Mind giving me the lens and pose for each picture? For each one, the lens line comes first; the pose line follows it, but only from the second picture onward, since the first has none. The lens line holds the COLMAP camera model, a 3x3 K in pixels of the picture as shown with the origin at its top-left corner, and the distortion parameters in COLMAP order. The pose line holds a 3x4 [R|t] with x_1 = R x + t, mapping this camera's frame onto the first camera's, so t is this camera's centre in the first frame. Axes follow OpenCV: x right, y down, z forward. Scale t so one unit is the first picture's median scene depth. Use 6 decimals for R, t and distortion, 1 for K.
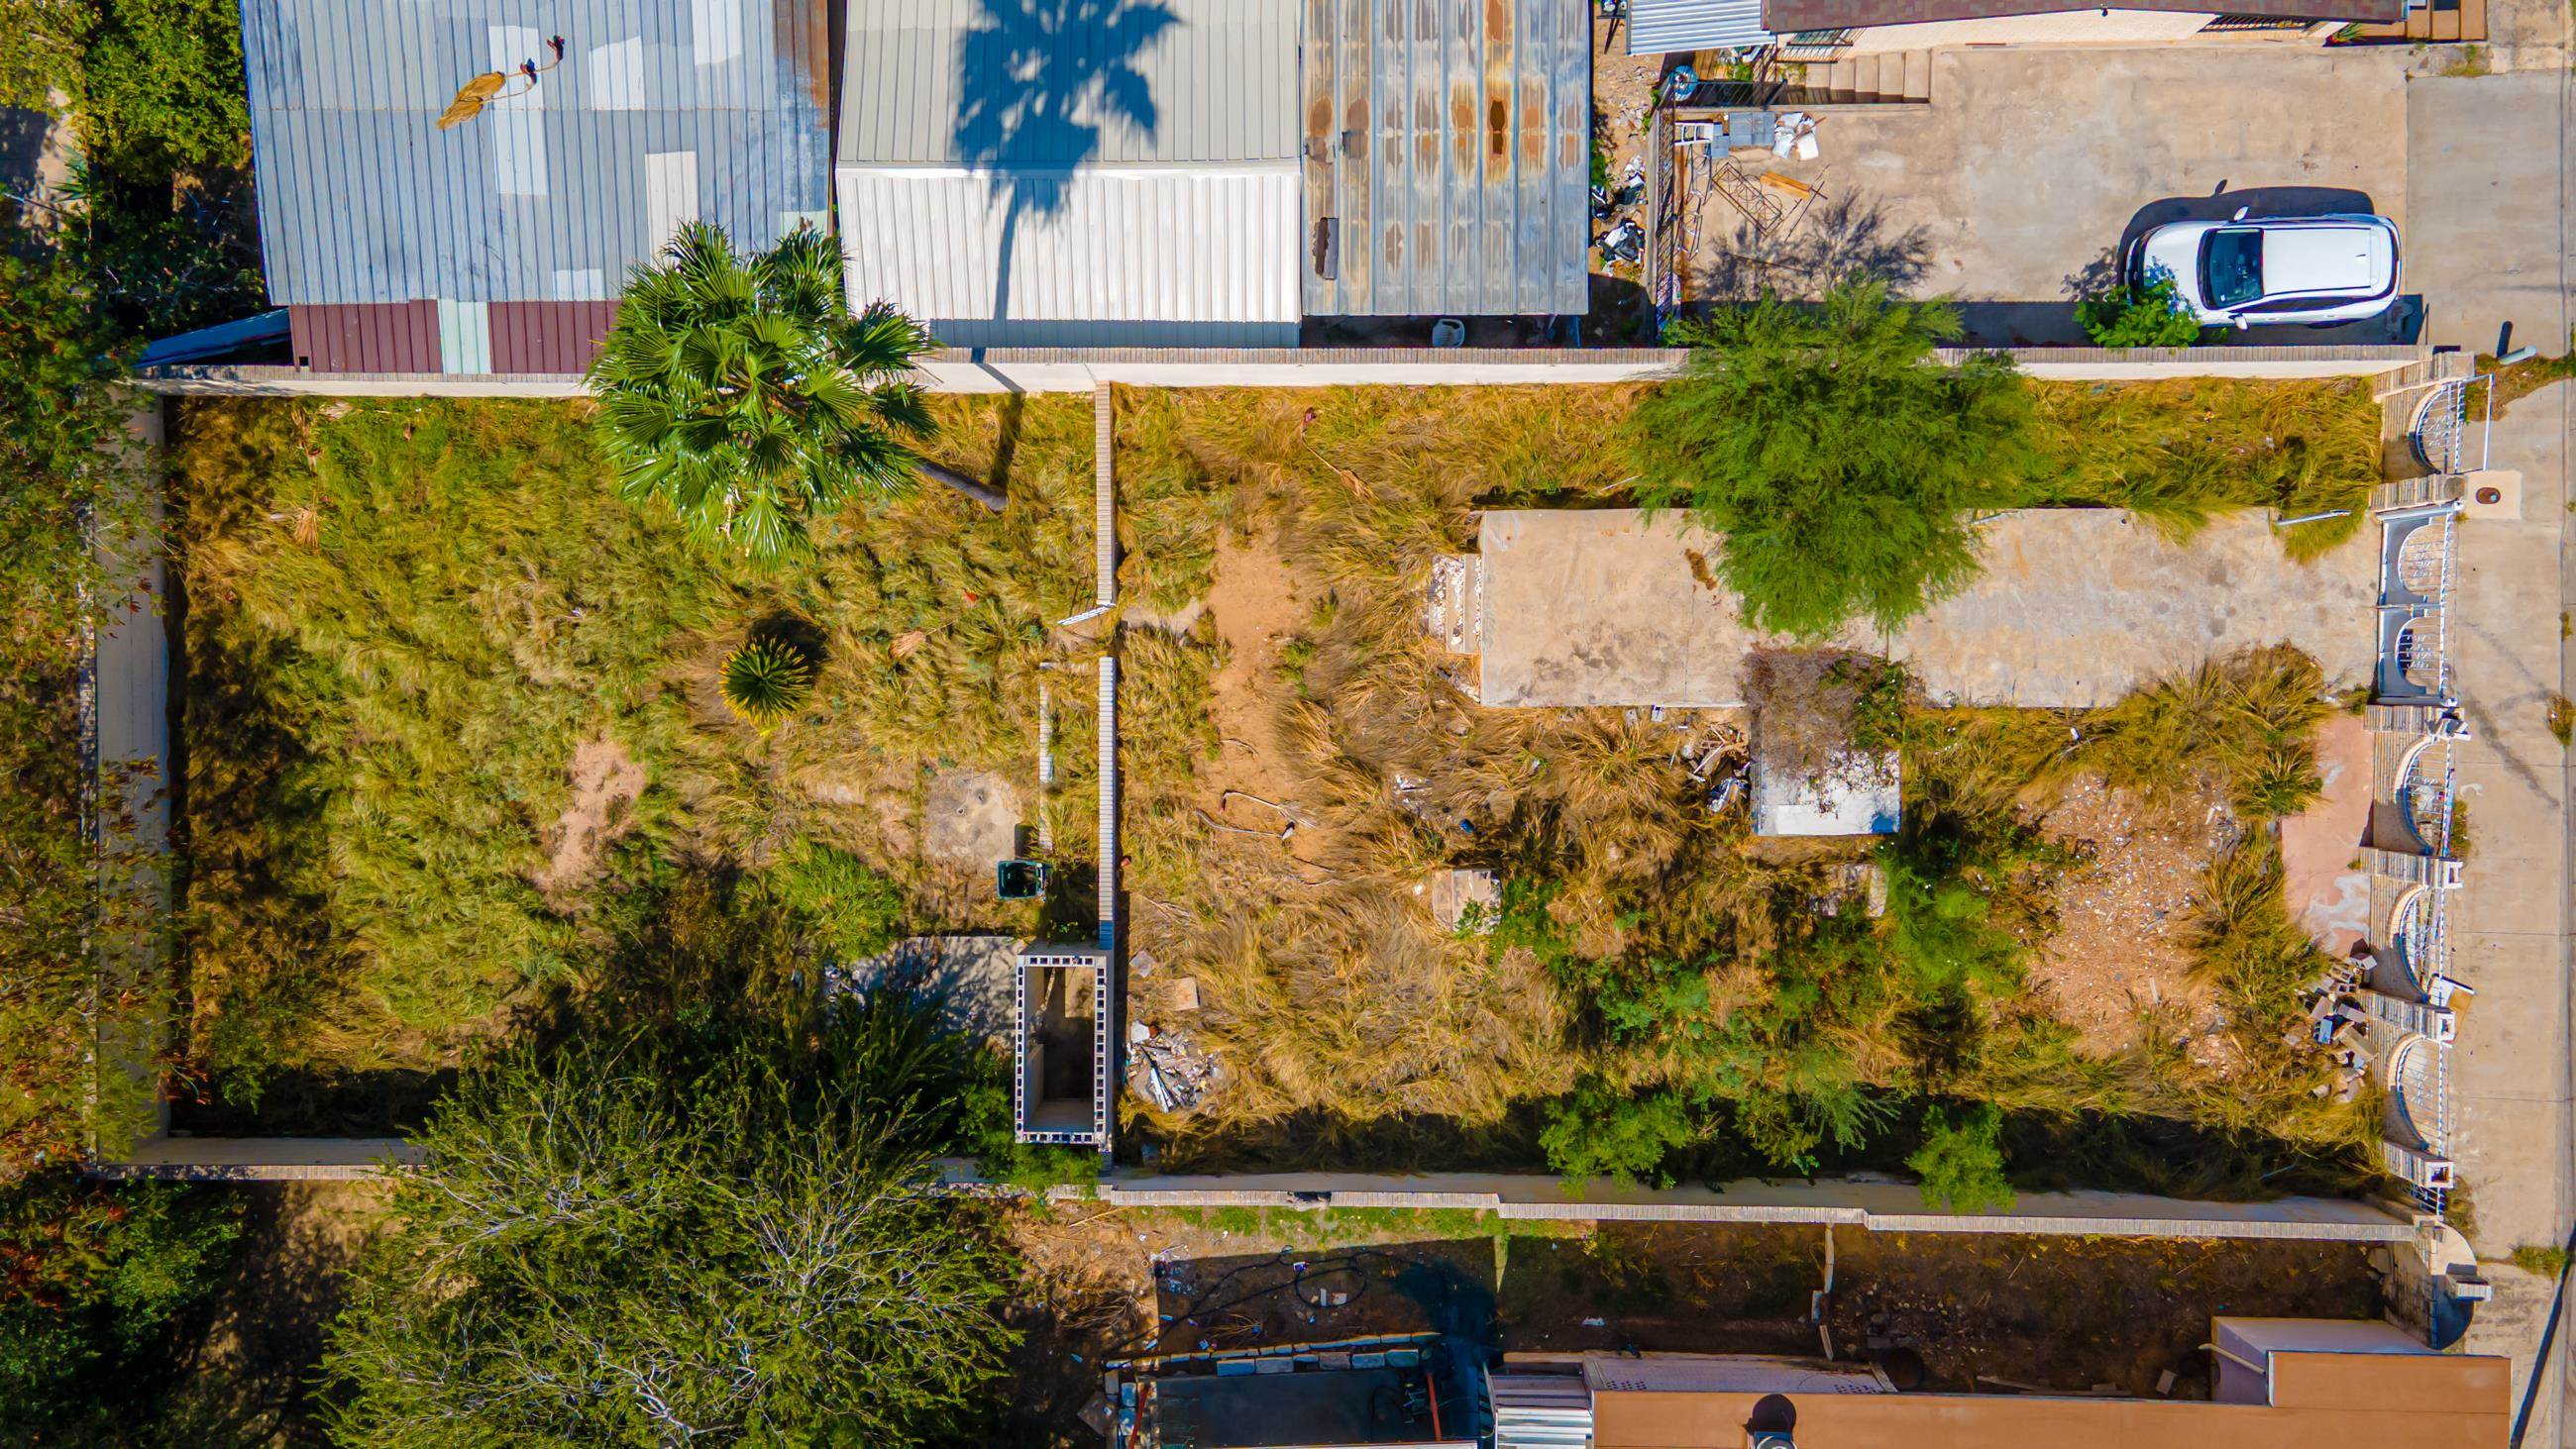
lens RADIAL K [[1823.4, 0, 1288.9], [0, 1823.4, 745.5], [0, 0, 1]] dist [0.029790, 0.006430]
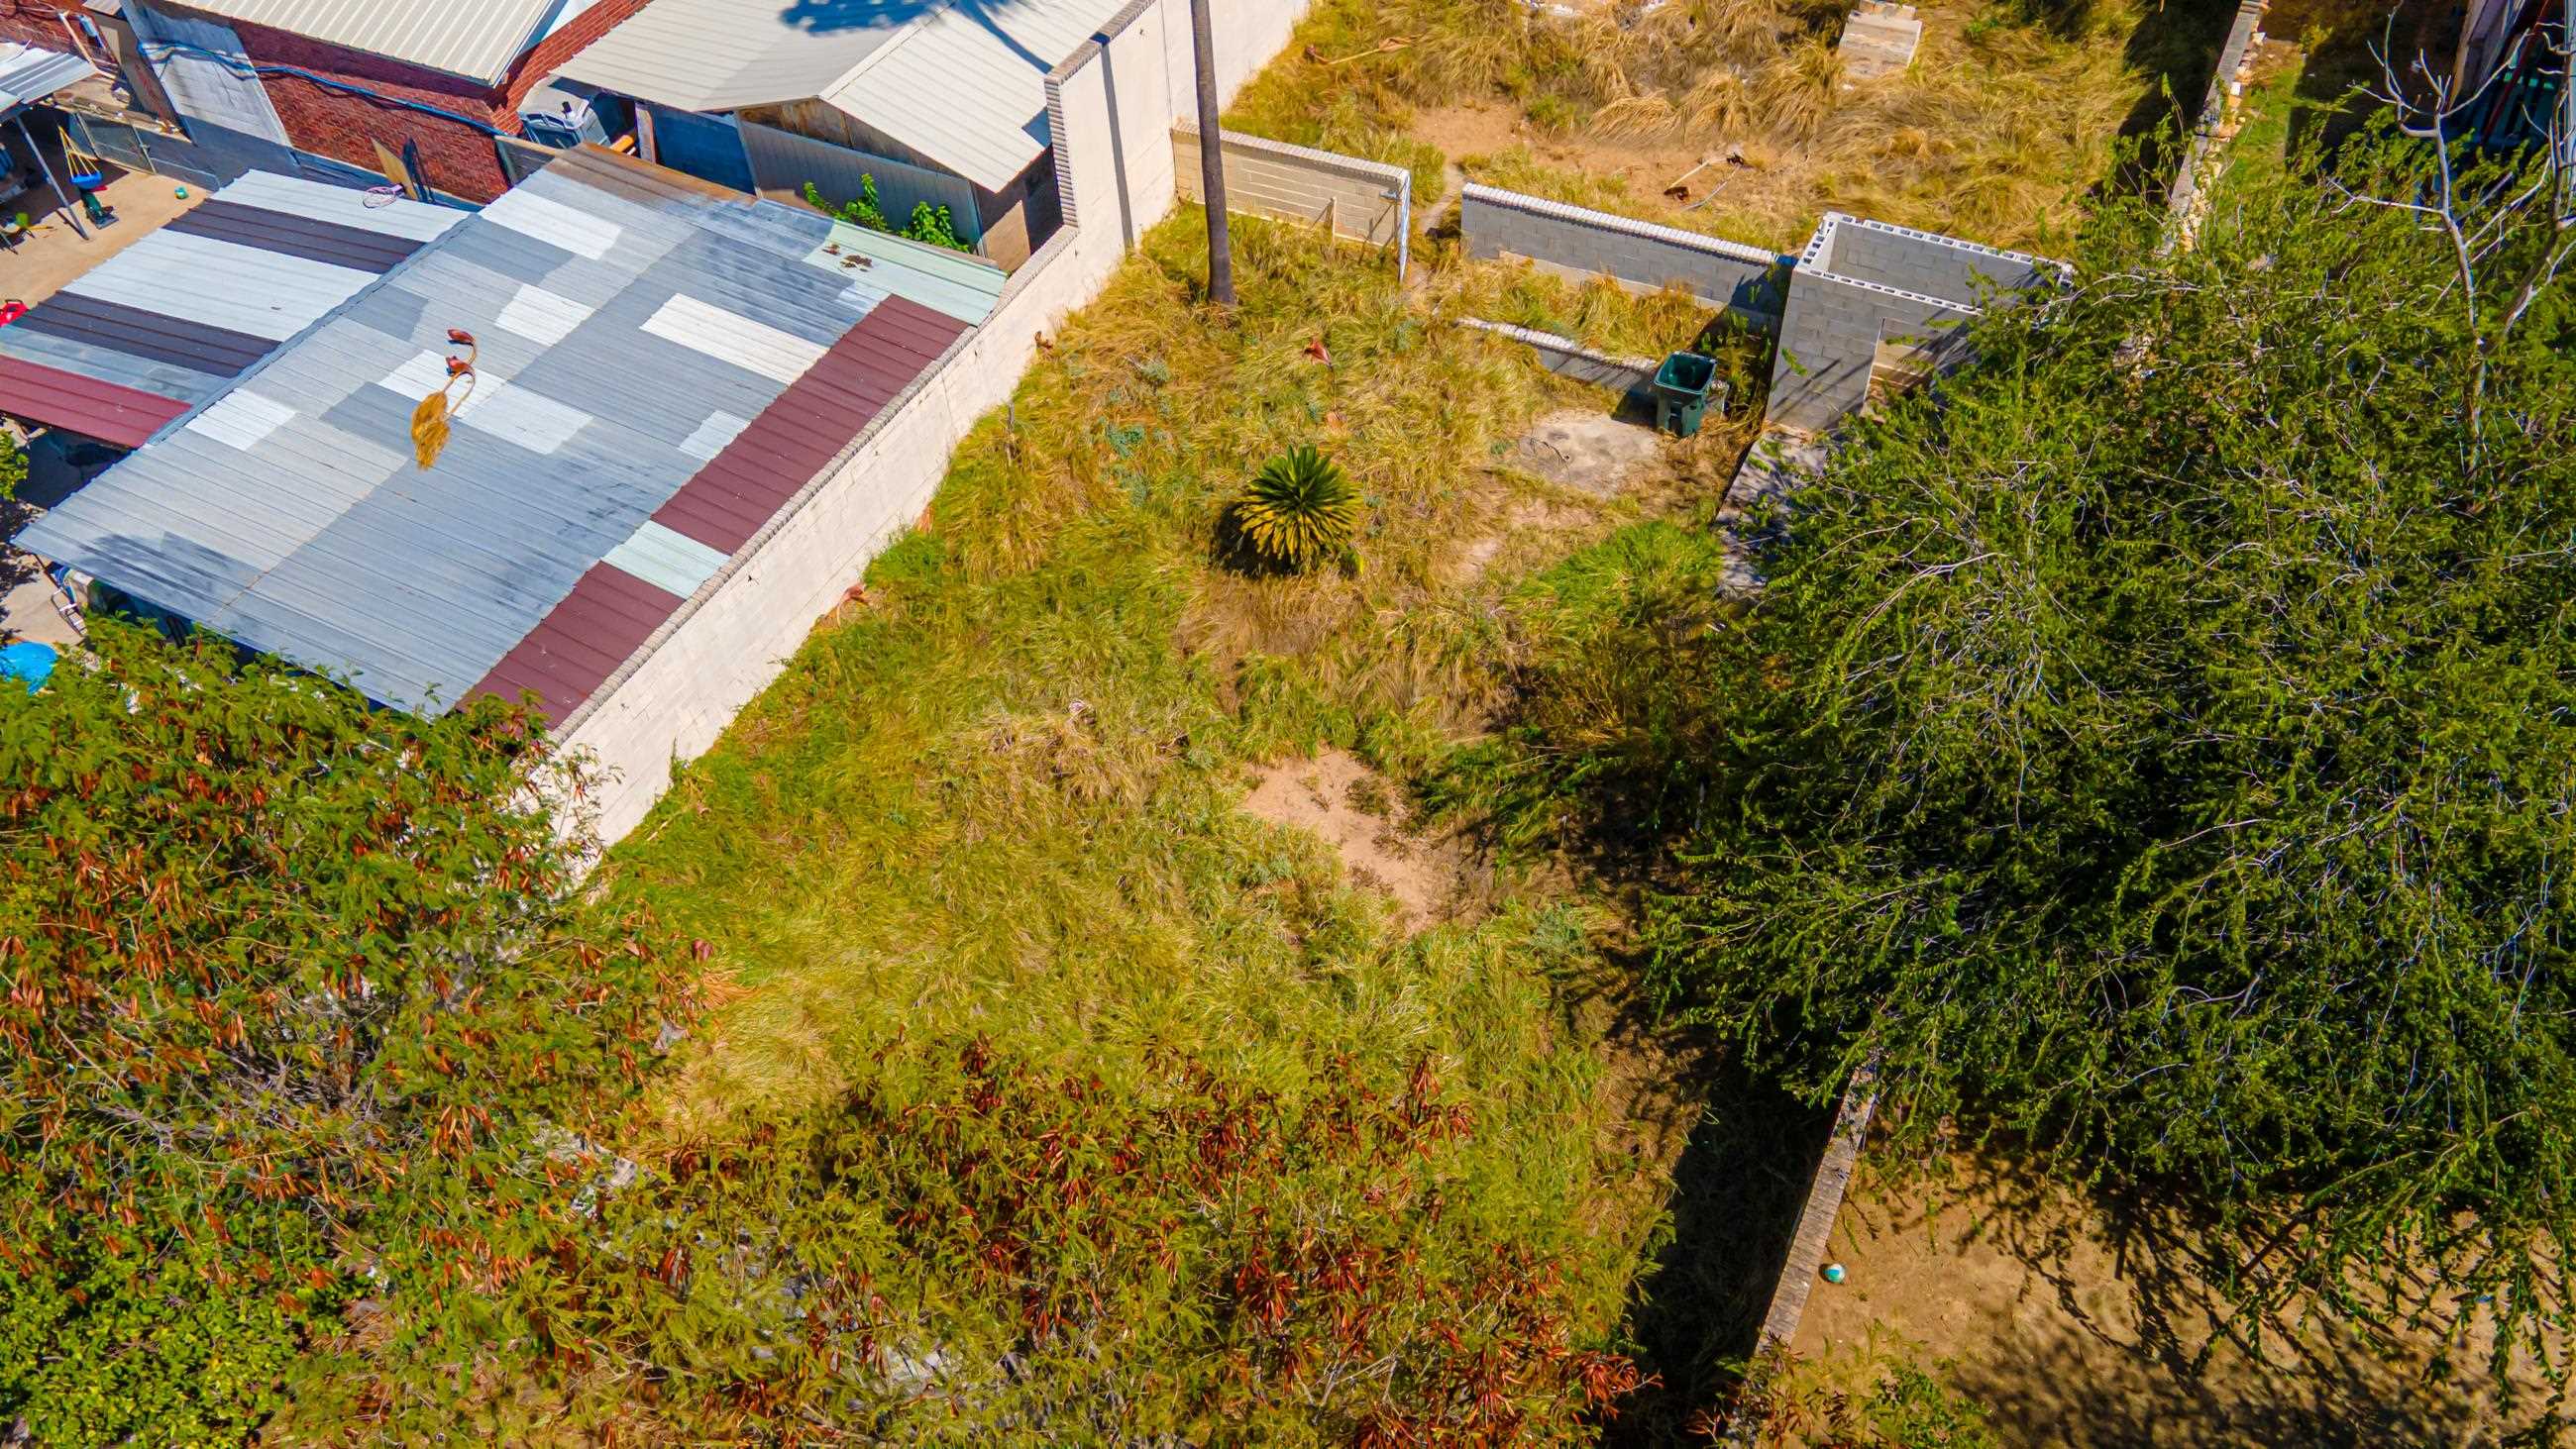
lens RADIAL K [[1890.9, 0, 1284.5], [0, 1890.9, 738.4], [0, 0, 1]] dist [0.006059, 0.061062]
pose [[0.448223, -0.659700, 0.603234, -0.816201], [0.892478, 0.291913, -0.343903, 0.245148], [0.050781, 0.692519, 0.719610, 0.550045]]
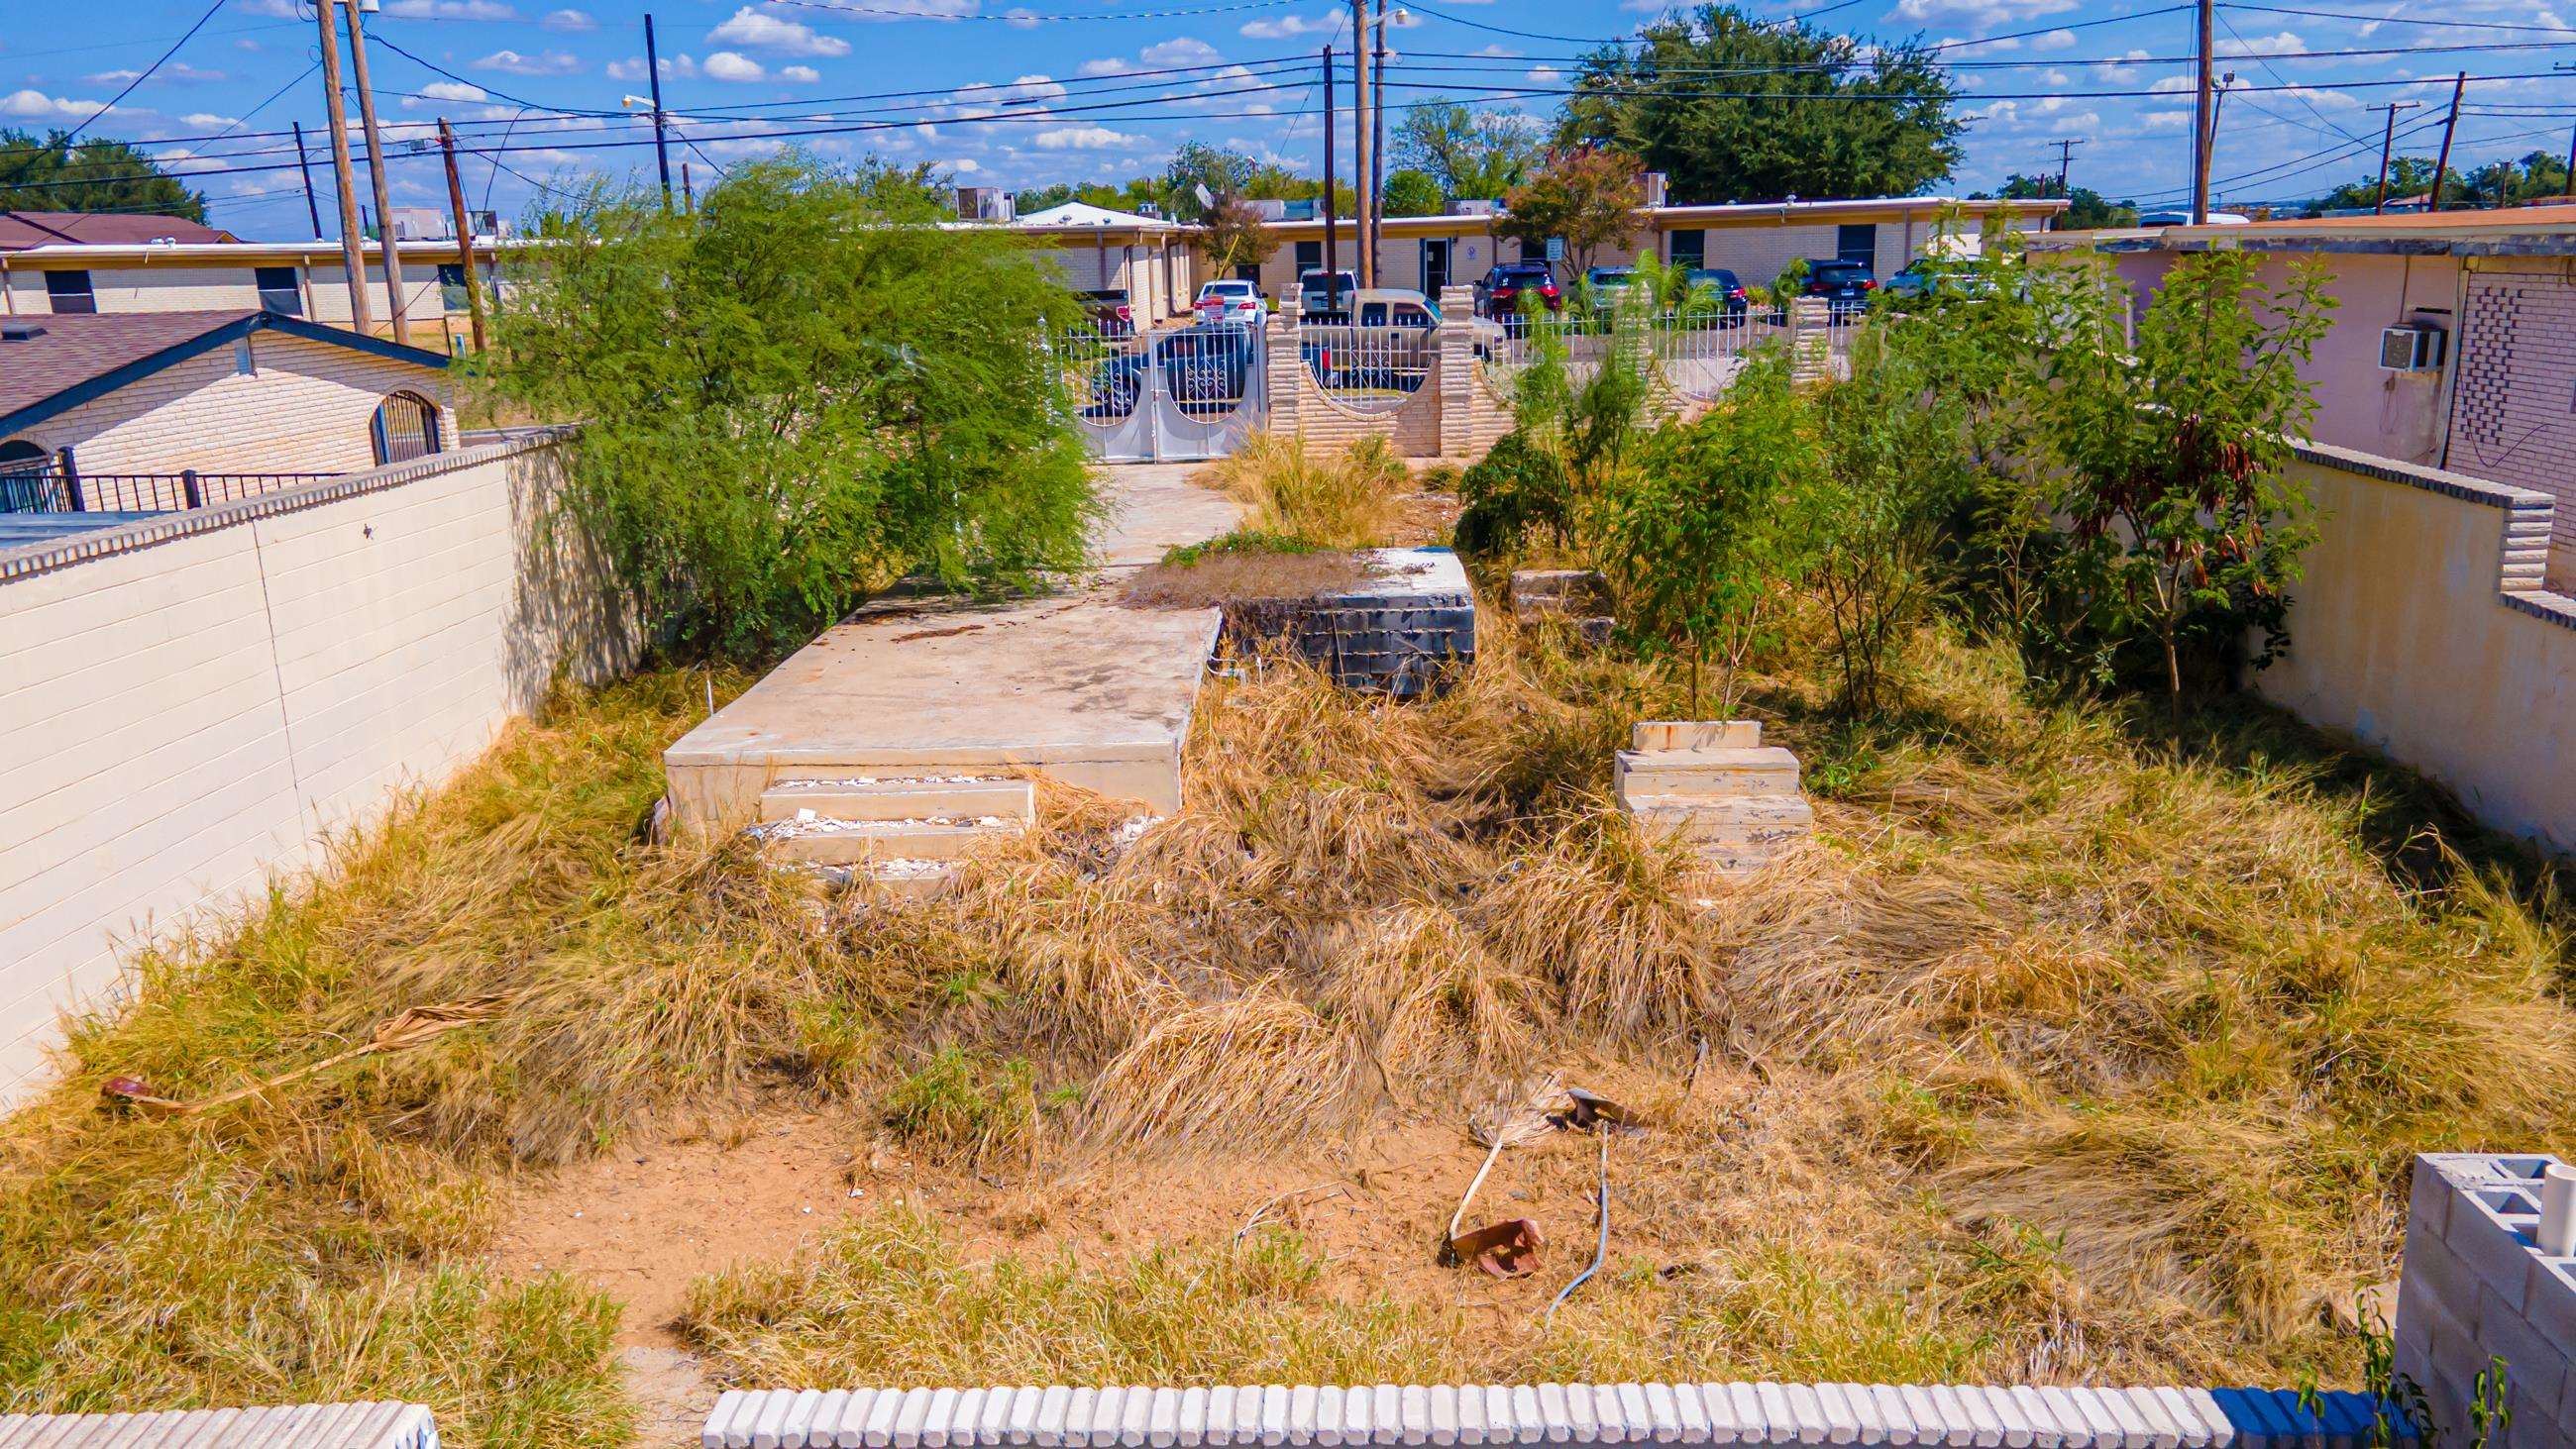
lens RADIAL K [[1879.7, 0, 1286.2], [0, 1879.7, 722.5], [0, 0, 1]] dist [0.042035, 0.000061]
pose [[0.036023, -0.232643, 0.971895, -0.263213], [0.997962, -0.042875, -0.047252, 0.019214], [0.052663, 0.971617, 0.230624, 0.890949]]
